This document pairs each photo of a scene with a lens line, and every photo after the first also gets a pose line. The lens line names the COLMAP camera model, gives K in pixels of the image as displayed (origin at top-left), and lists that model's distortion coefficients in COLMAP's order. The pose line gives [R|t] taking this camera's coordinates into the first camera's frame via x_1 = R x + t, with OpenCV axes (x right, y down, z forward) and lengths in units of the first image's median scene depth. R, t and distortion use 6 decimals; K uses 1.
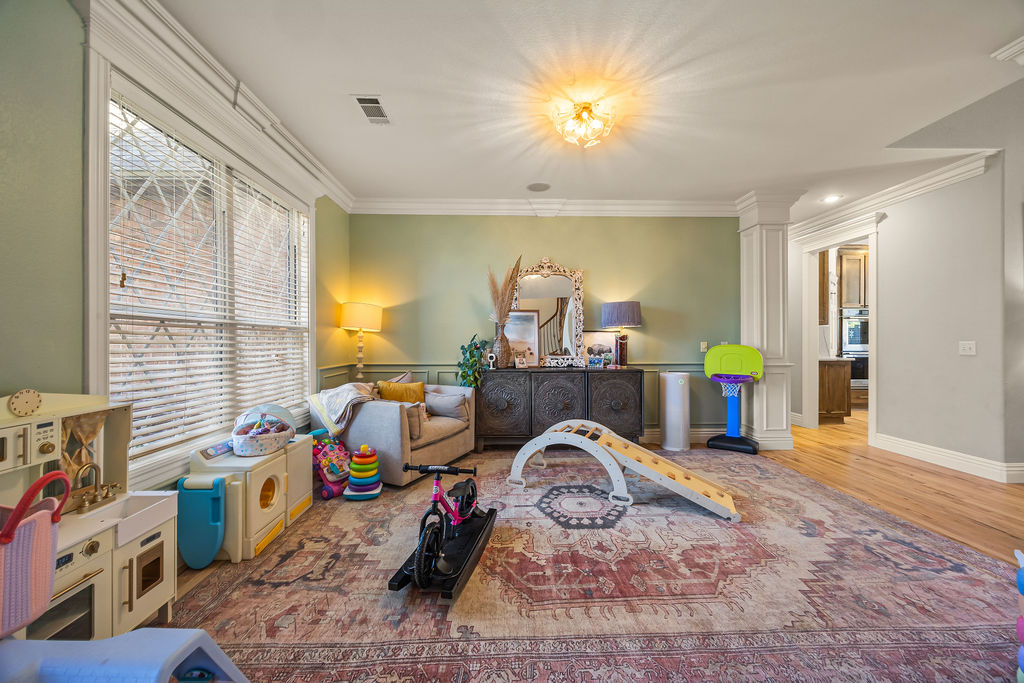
lens RADIAL K [[389.5, 0, 510.5], [0, 389.5, 343.2], [0, 0, 1]] dist [-0.002901, -0.000334]
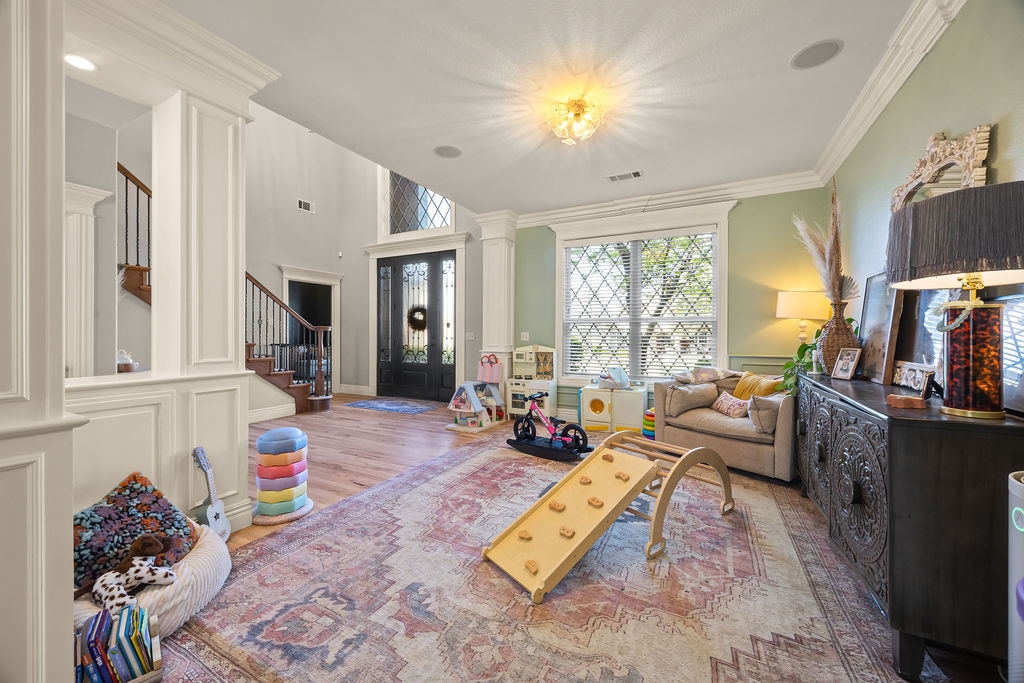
lens RADIAL K [[389.5, 0, 505.2], [0, 389.5, 338.1], [0, 0, 1]] dist [-0.002901, -0.000334]
pose [[-0.489960, 0.008993, -0.871699, 1.507822], [-0.004374, 0.999909, 0.012774, 0.002944], [0.871734, 0.010071, -0.489876, 1.715415]]
